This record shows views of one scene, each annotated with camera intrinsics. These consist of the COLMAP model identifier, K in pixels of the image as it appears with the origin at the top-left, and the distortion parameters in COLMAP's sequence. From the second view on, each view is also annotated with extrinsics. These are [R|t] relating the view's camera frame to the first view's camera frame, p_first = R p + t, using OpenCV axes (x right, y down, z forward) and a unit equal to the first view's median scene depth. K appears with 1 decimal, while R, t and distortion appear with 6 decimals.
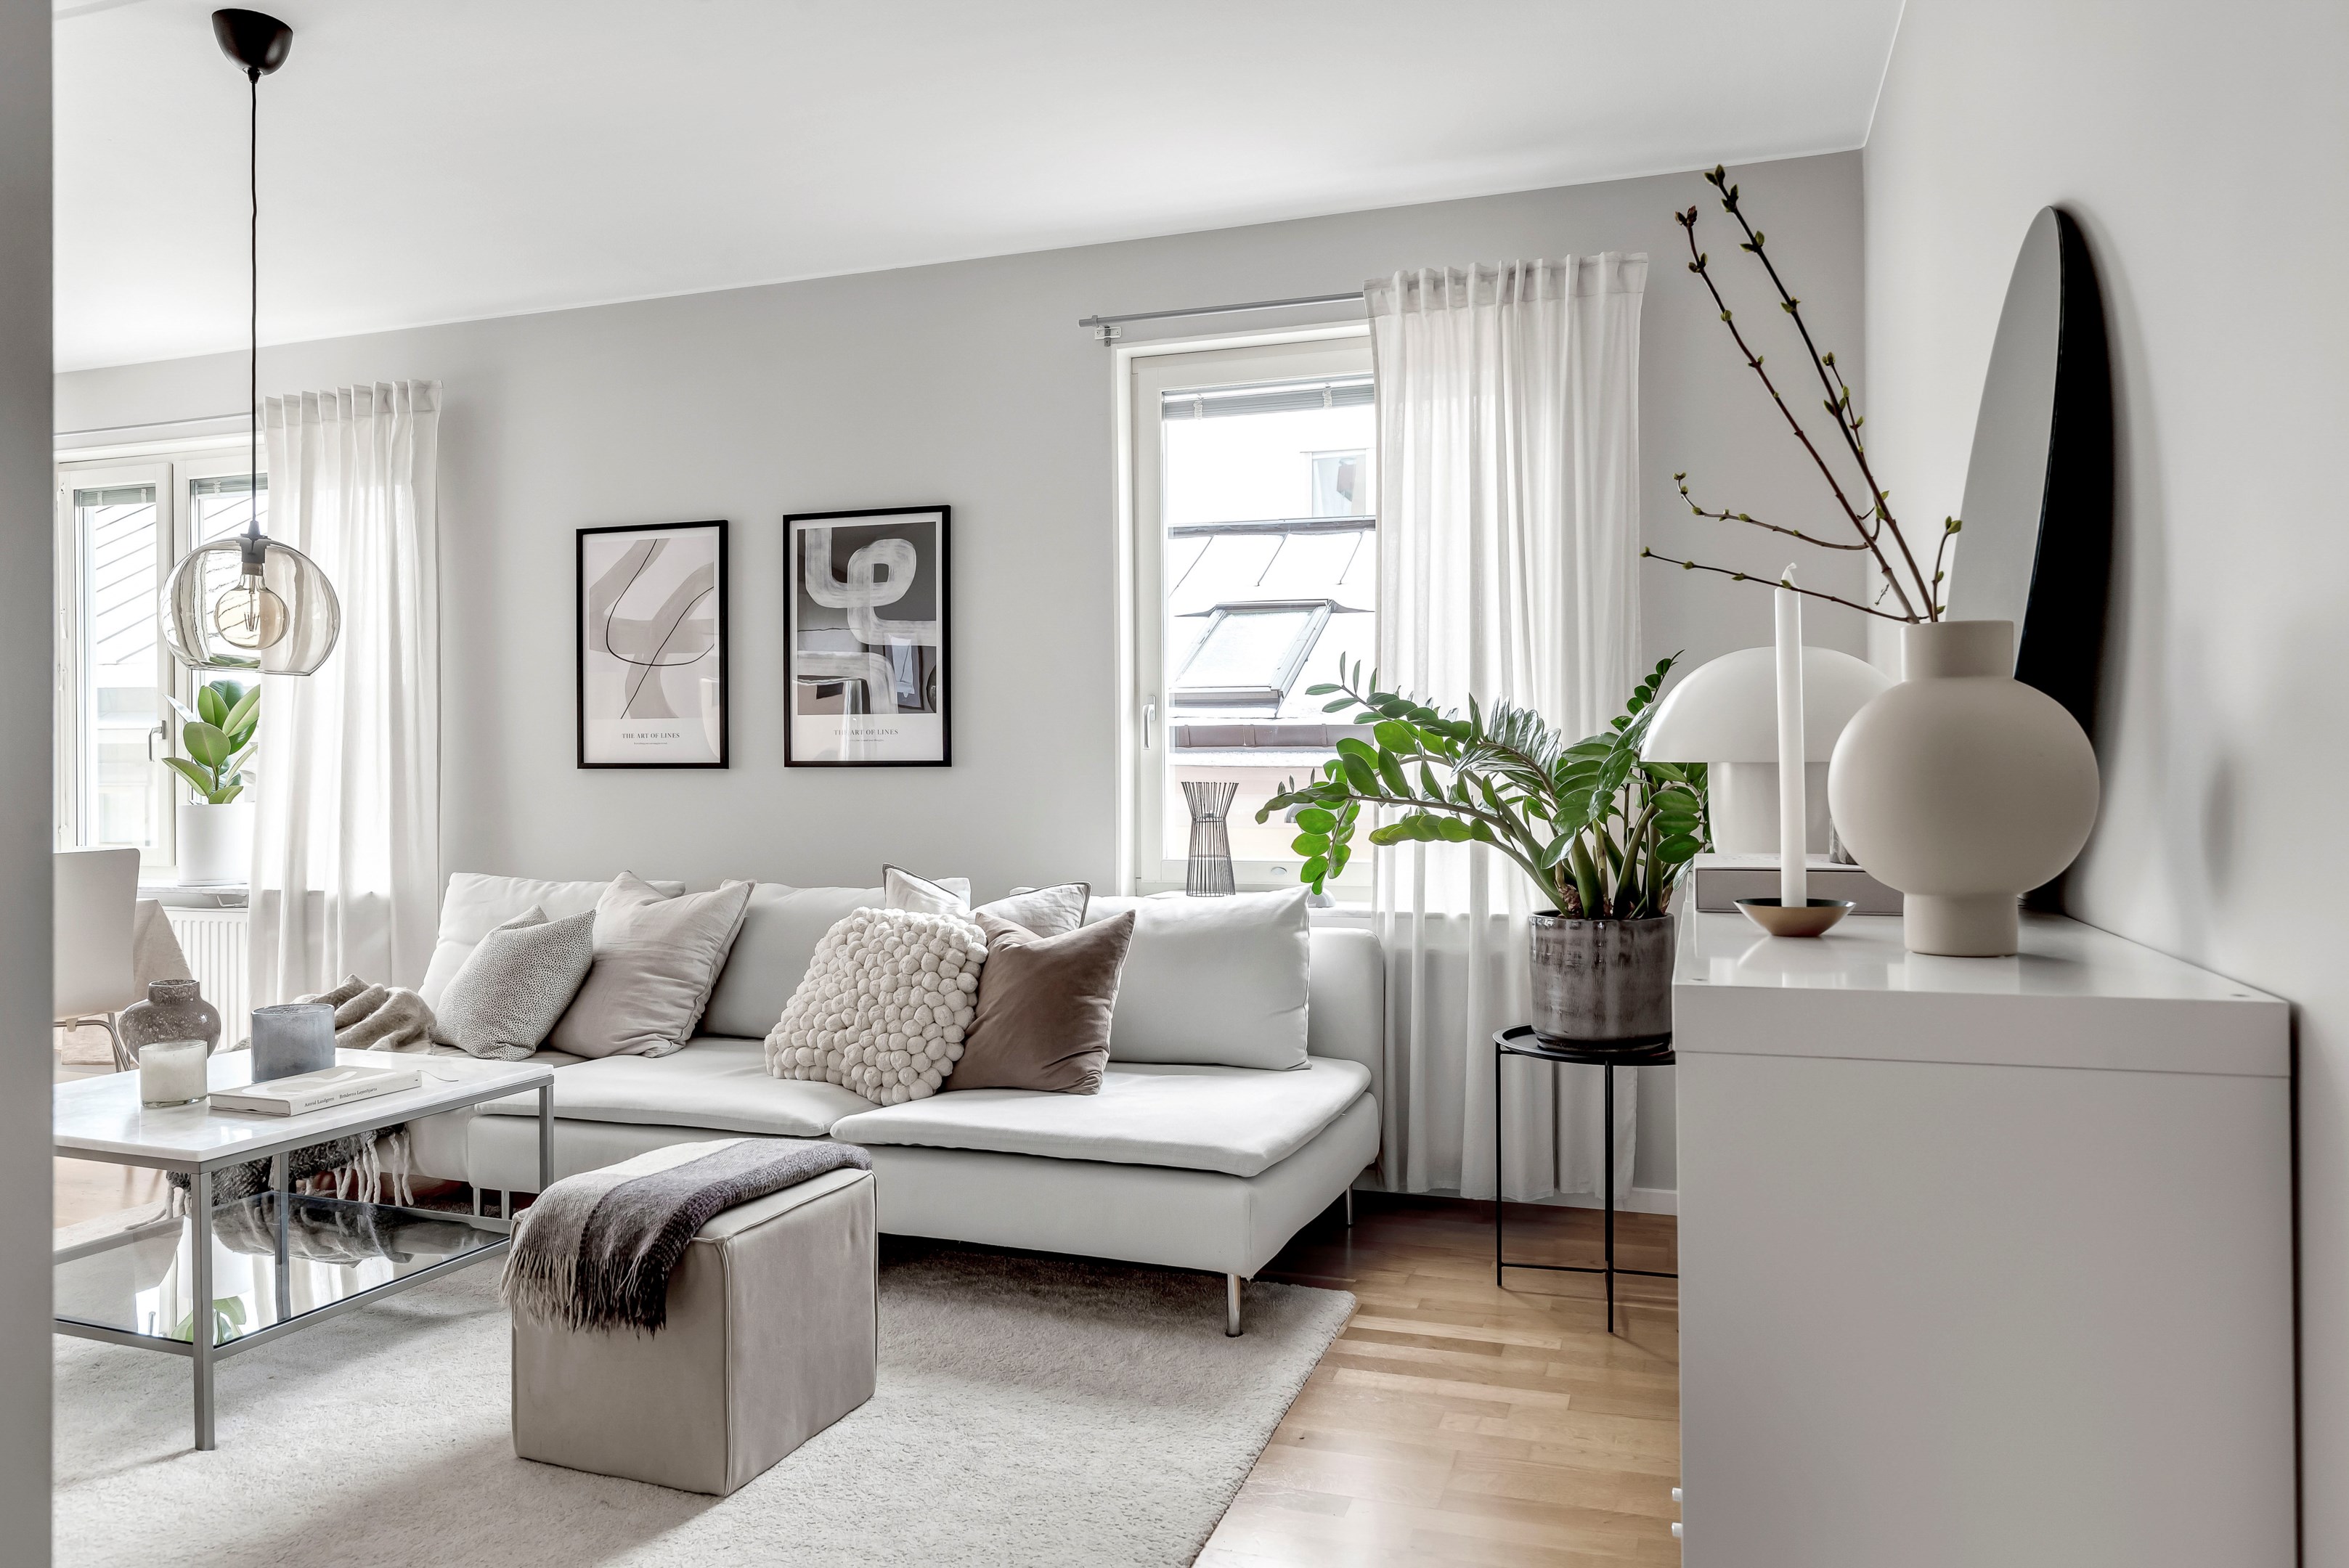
lens RADIAL K [[1583.6, 0, 1178.4], [0, 1583.6, 784.9], [0, 0, 1]] dist [0.016285, 0.008554]
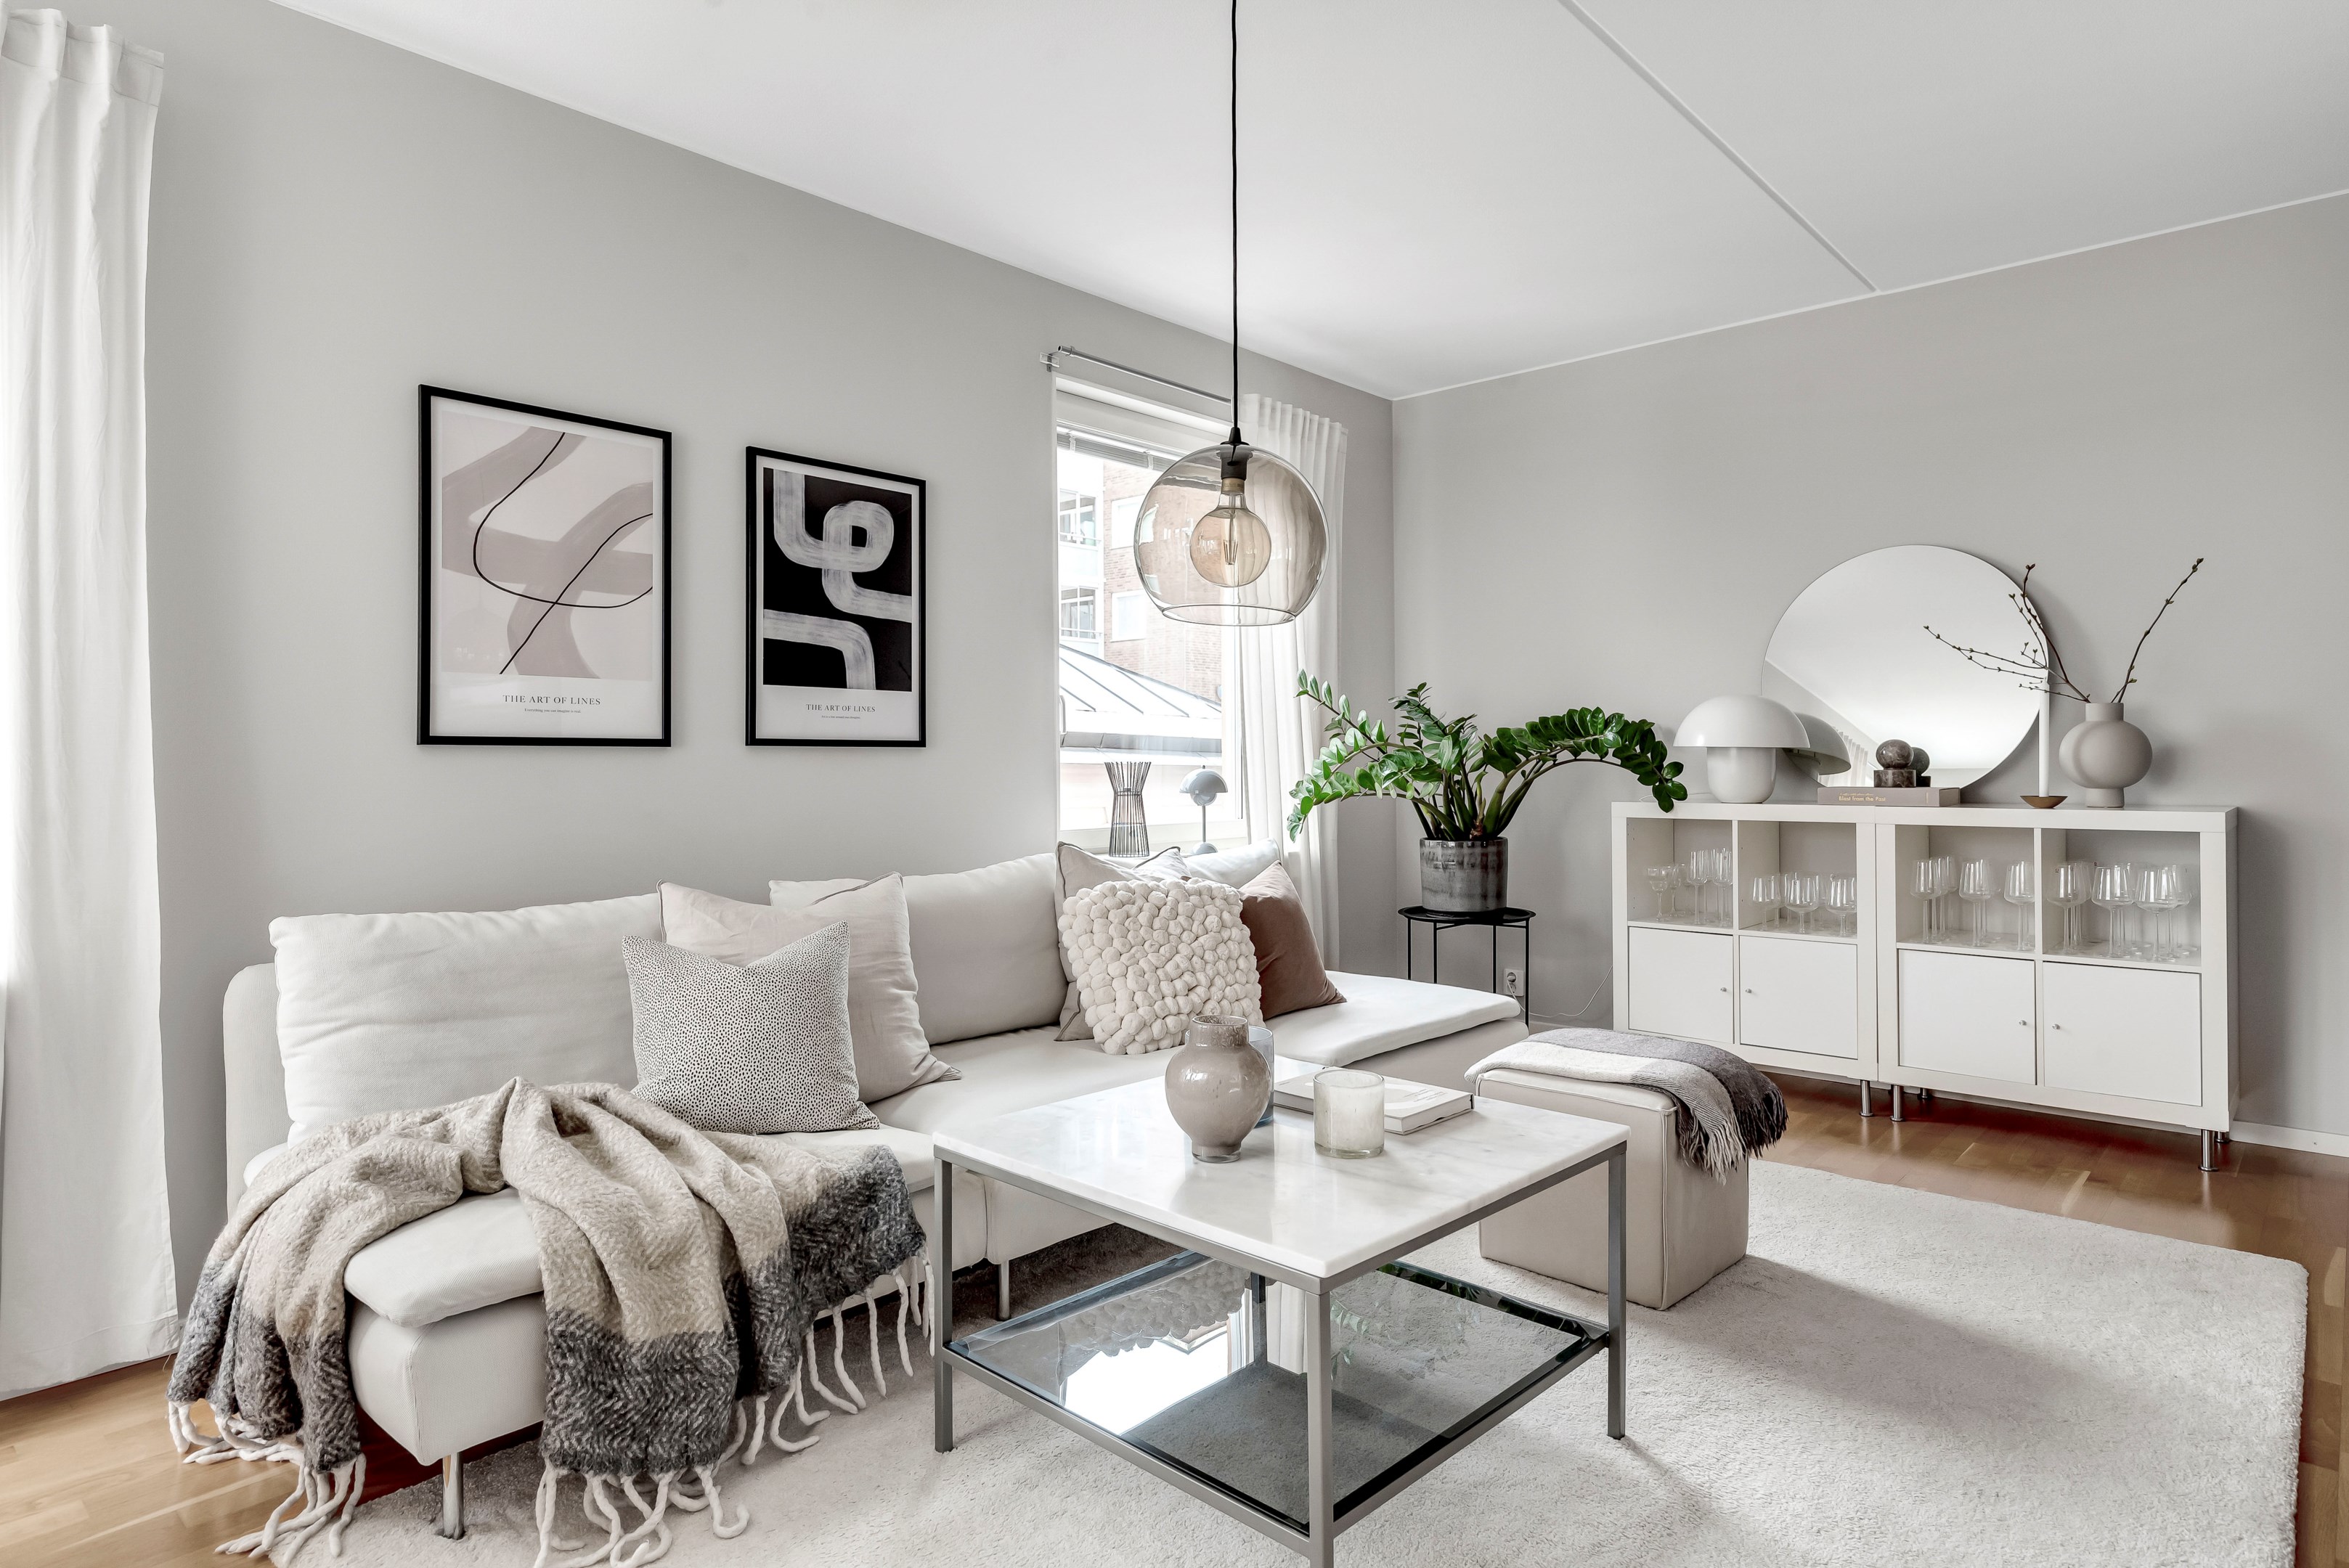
lens RADIAL K [[1275.5, 0, 1176.6], [0, 1275.5, 776.7], [0, 0, 1]] dist [-0.004459, -0.000174]
pose [[0.410632, -0.007063, 0.911774, -0.795092], [0.017146, 0.999853, 0.000024, 0.009352], [-0.911640, 0.015624, 0.410693, 0.532642]]
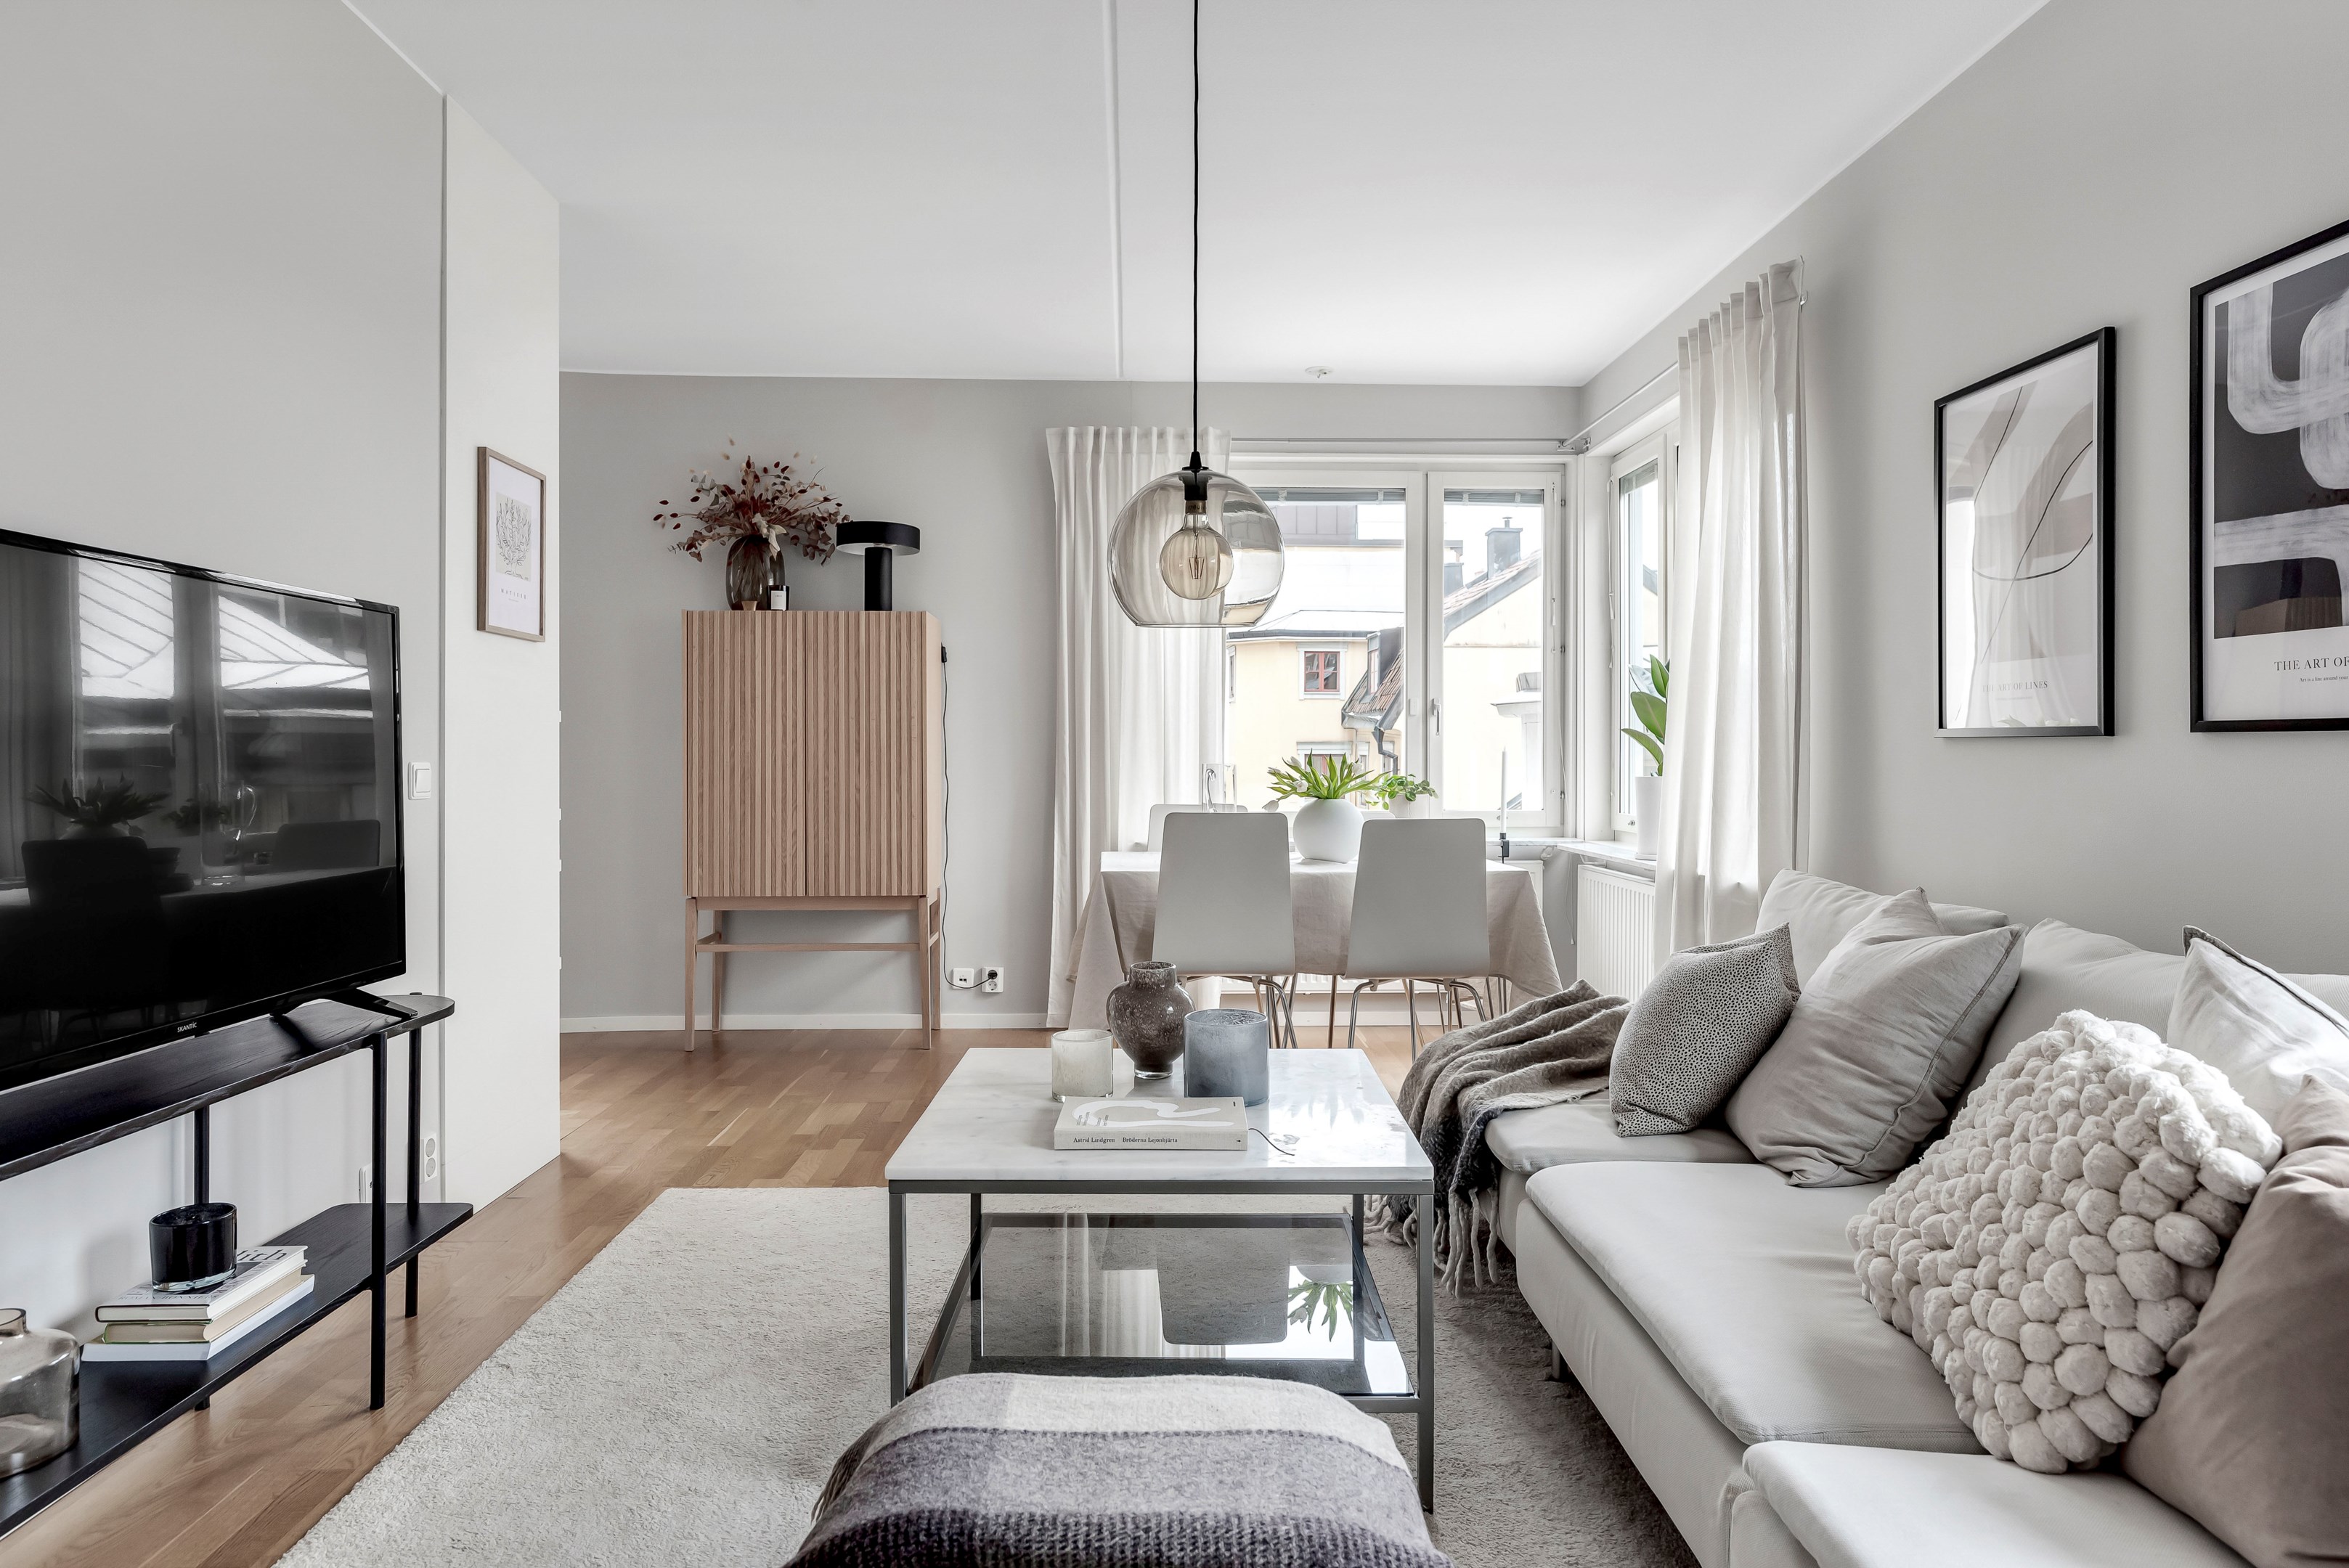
lens RADIAL K [[1393.8, 0, 1181.3], [0, 1393.8, 752.7], [0, 0, 1]] dist [-0.000635, -0.000622]
pose [[0.354878, 0.005766, -0.934895, 0.092824], [-0.008718, 0.999958, 0.002858, -0.002020], [0.934872, 0.007136, 0.354914, 0.498374]]
